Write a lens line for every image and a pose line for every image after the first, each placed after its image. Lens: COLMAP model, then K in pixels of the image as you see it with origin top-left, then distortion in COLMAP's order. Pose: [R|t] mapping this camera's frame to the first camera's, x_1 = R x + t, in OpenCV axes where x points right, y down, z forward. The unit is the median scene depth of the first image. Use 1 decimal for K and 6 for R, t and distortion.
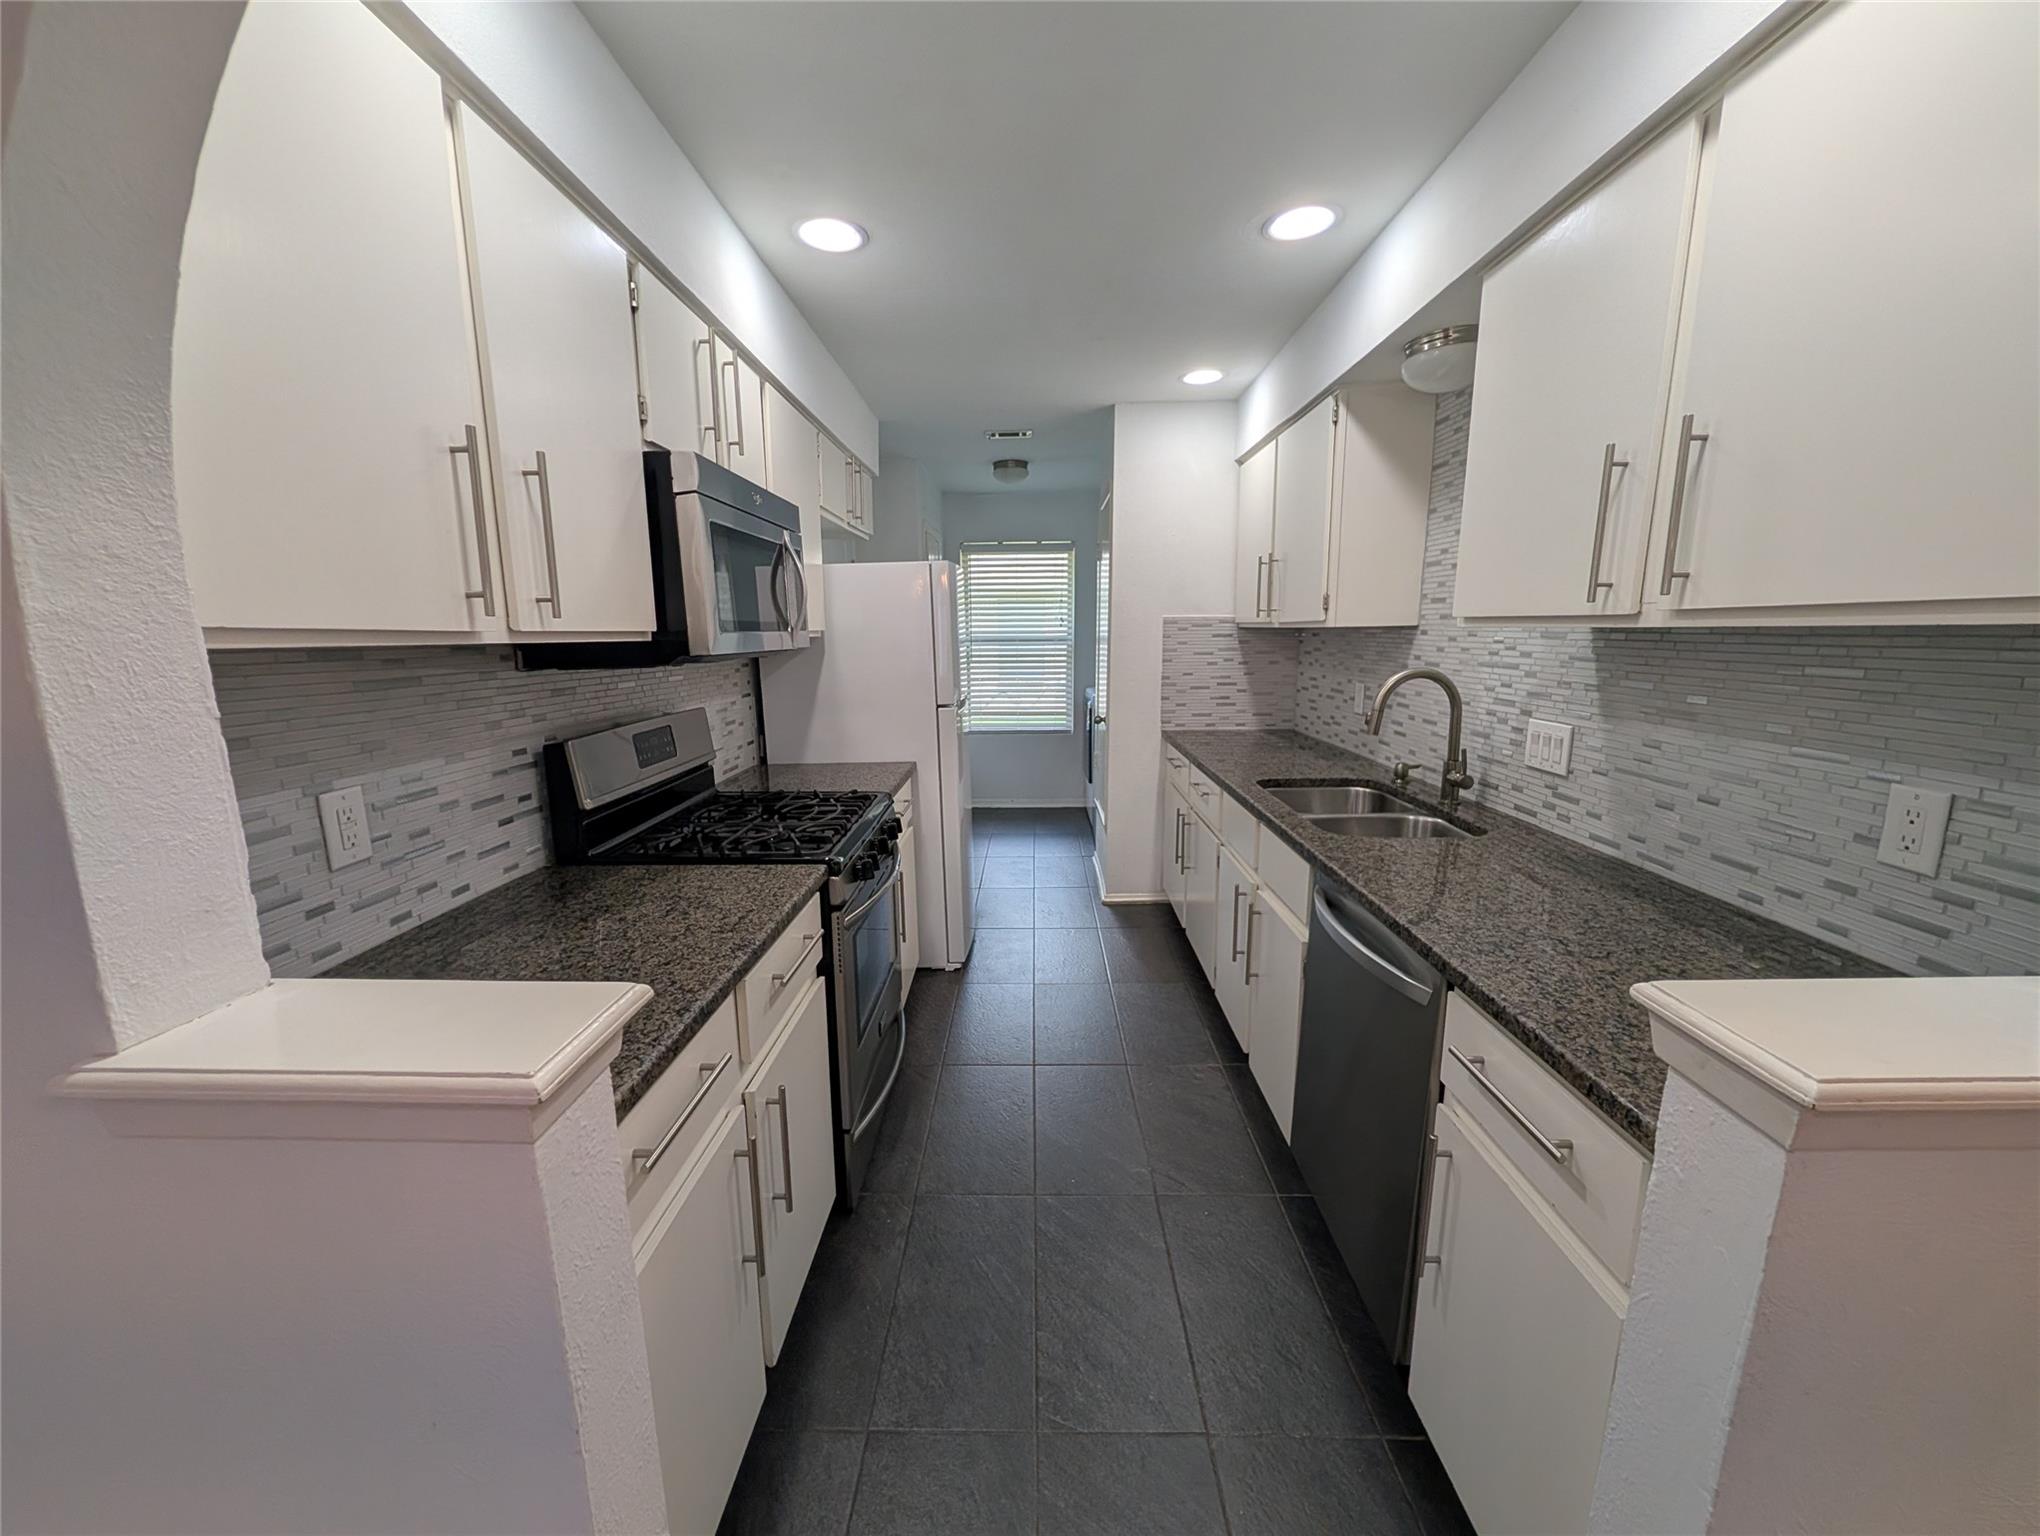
lens RADIAL K [[793.5, 0, 1012.8], [0, 793.5, 770.4], [0, 0, 1]] dist [0.003155, -0.000780]
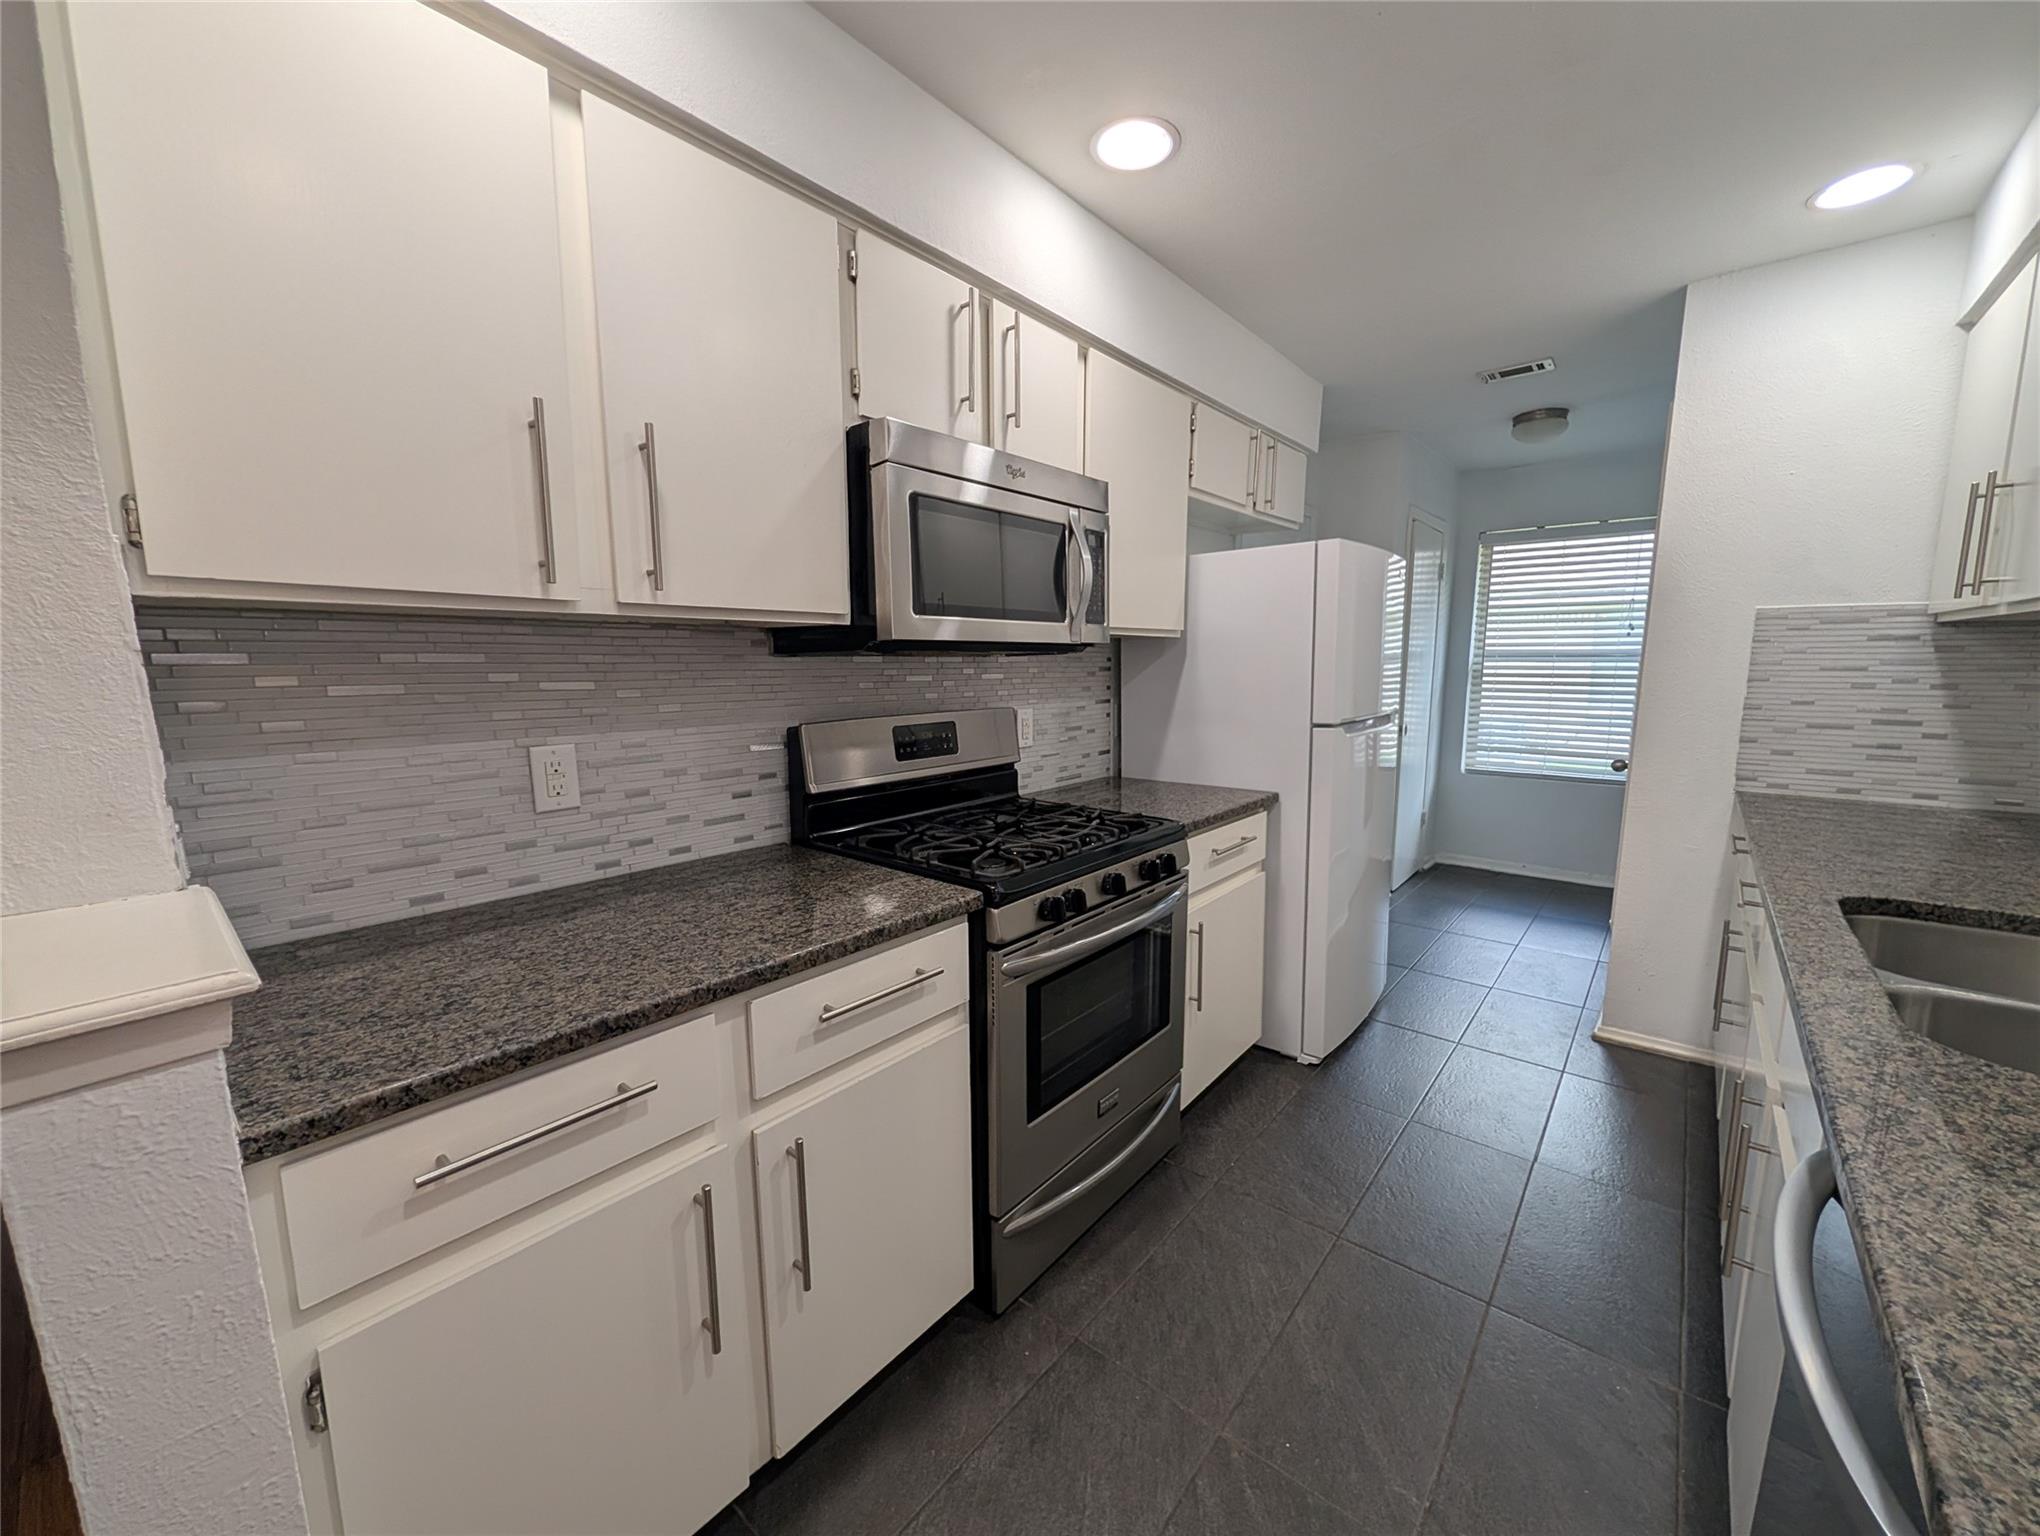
lens RADIAL K [[793.5, 0, 1016.4], [0, 793.5, 772.4], [0, 0, 1]] dist [0.003155, -0.000780]
pose [[0.780008, 0.096709, -0.618252, 0.235067], [-0.113250, 0.993488, 0.012525, -0.016022], [0.615437, 0.060248, 0.785880, 0.288204]]
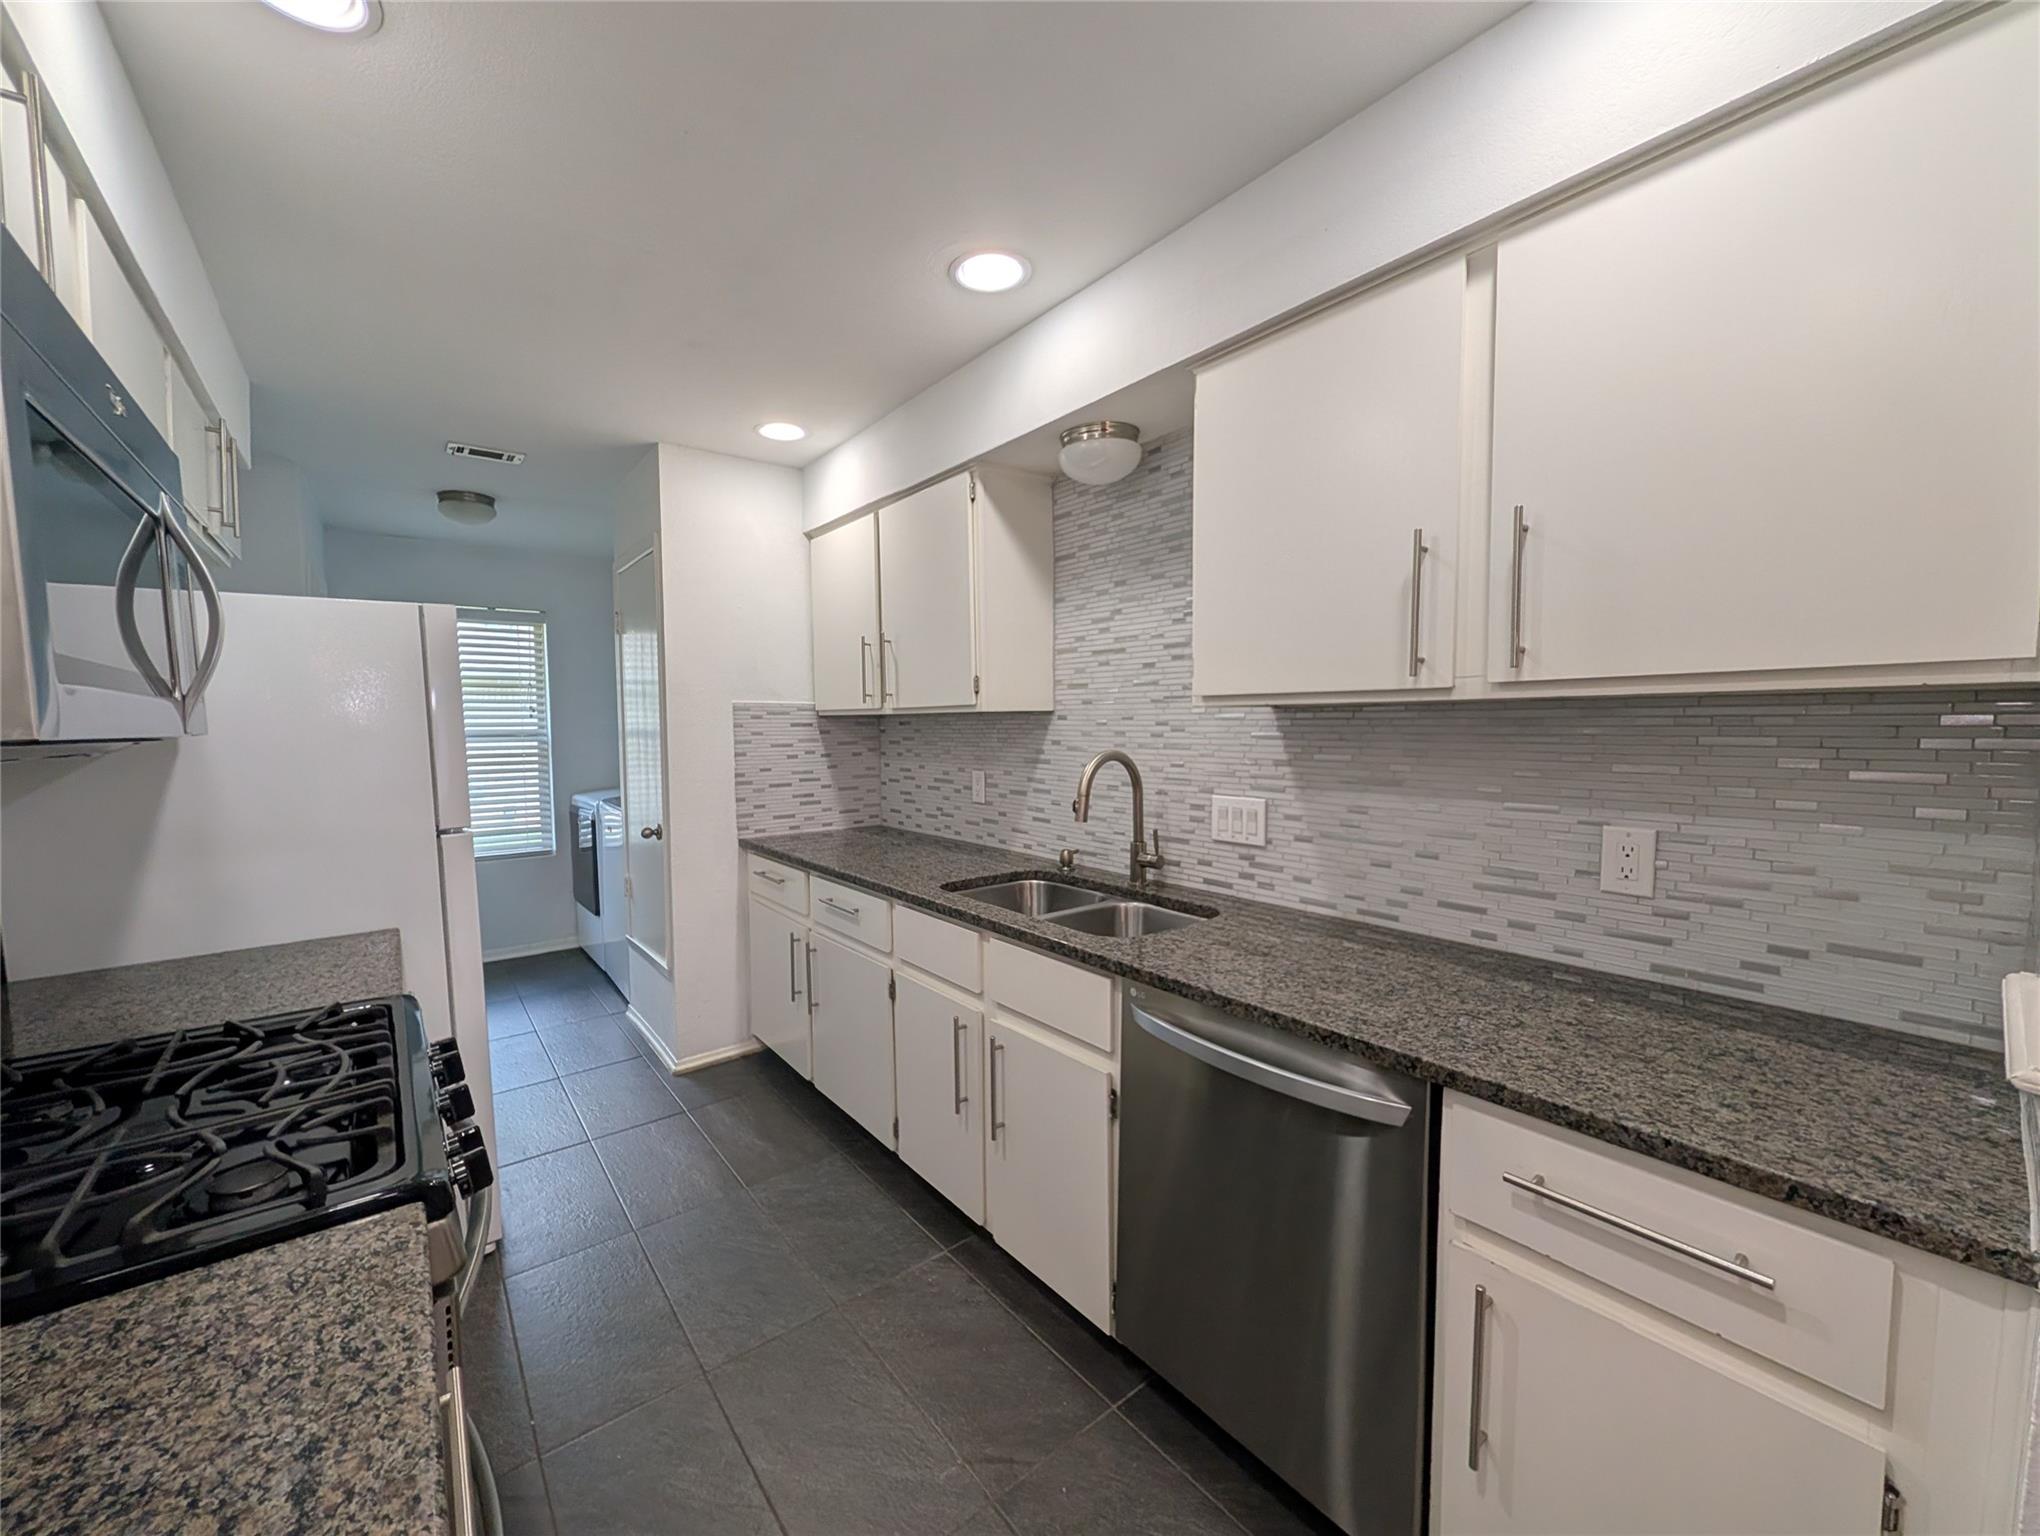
lens RADIAL K [[793.5, 0, 1013.5], [0, 793.5, 771.8], [0, 0, 1]] dist [0.003155, -0.000780]
pose [[0.769925, -0.036292, 0.637102, -0.202645], [0.113285, 0.990297, -0.080491, -0.037744], [-0.627998, 0.134146, 0.766566, 0.328269]]
